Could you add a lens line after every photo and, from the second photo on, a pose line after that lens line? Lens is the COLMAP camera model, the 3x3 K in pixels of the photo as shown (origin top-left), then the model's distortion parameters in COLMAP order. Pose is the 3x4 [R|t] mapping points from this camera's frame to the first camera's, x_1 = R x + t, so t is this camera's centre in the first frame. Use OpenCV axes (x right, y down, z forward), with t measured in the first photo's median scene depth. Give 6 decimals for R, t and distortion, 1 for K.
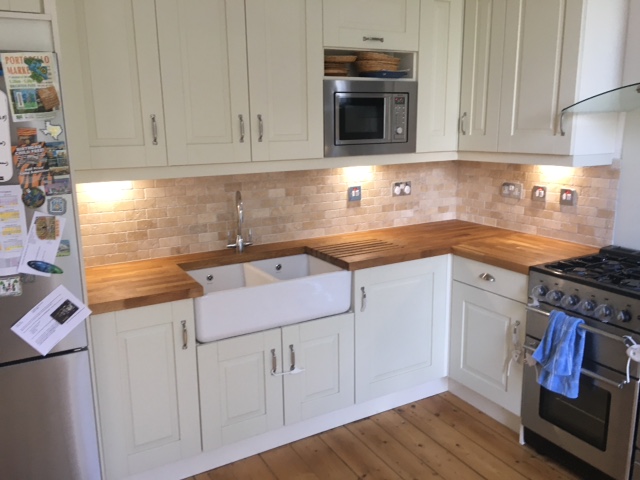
lens RADIAL K [[538.3, 0, 321.2], [0, 538.3, 242.5], [0, 0, 1]] dist [0.086465, -0.120406]
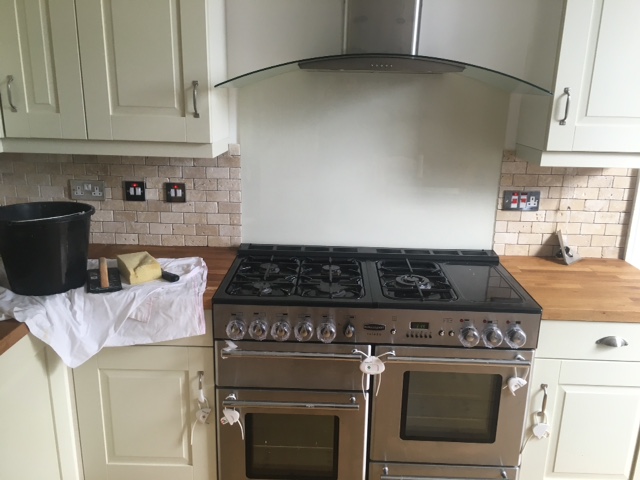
lens RADIAL K [[538.3, 0, 321.2], [0, 538.3, 242.5], [0, 0, 1]] dist [0.086465, -0.120406]
pose [[0.511959, -0.209047, 0.833185, -0.121242], [0.155868, 0.976442, 0.149215, -0.103041], [-0.844750, 0.053475, 0.532483, 0.426683]]
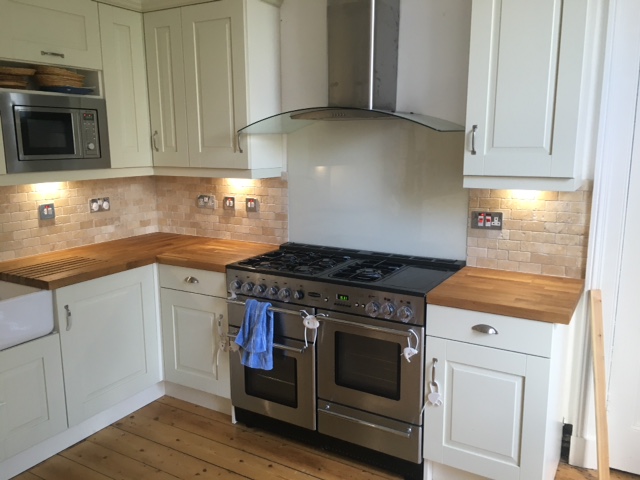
lens RADIAL K [[538.3, 0, 321.2], [0, 538.3, 242.5], [0, 0, 1]] dist [0.086465, -0.120406]
pose [[0.859914, -0.082923, 0.503659, -0.013281], [0.100274, 0.994932, -0.007395, 0.022045], [-0.500494, 0.056863, 0.863871, -0.081010]]
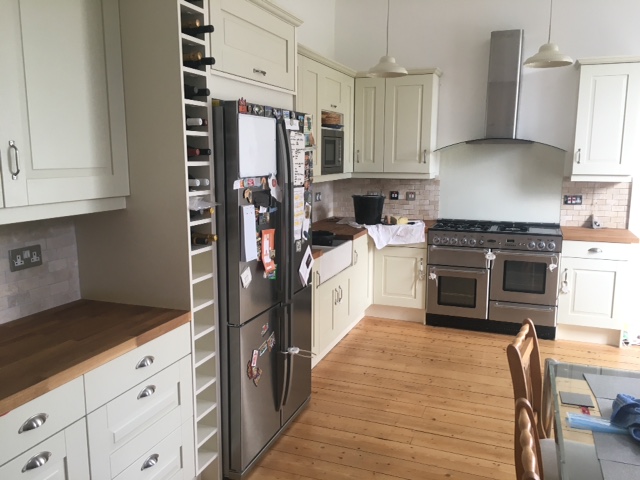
lens RADIAL K [[538.3, 0, 321.2], [0, 538.3, 242.5], [0, 0, 1]] dist [0.086465, -0.120406]
pose [[0.766960, -0.087210, 0.635741, -1.038480], [0.124222, 0.992159, -0.013758, 0.065493], [-0.629556, 0.089525, 0.771780, -0.237111]]
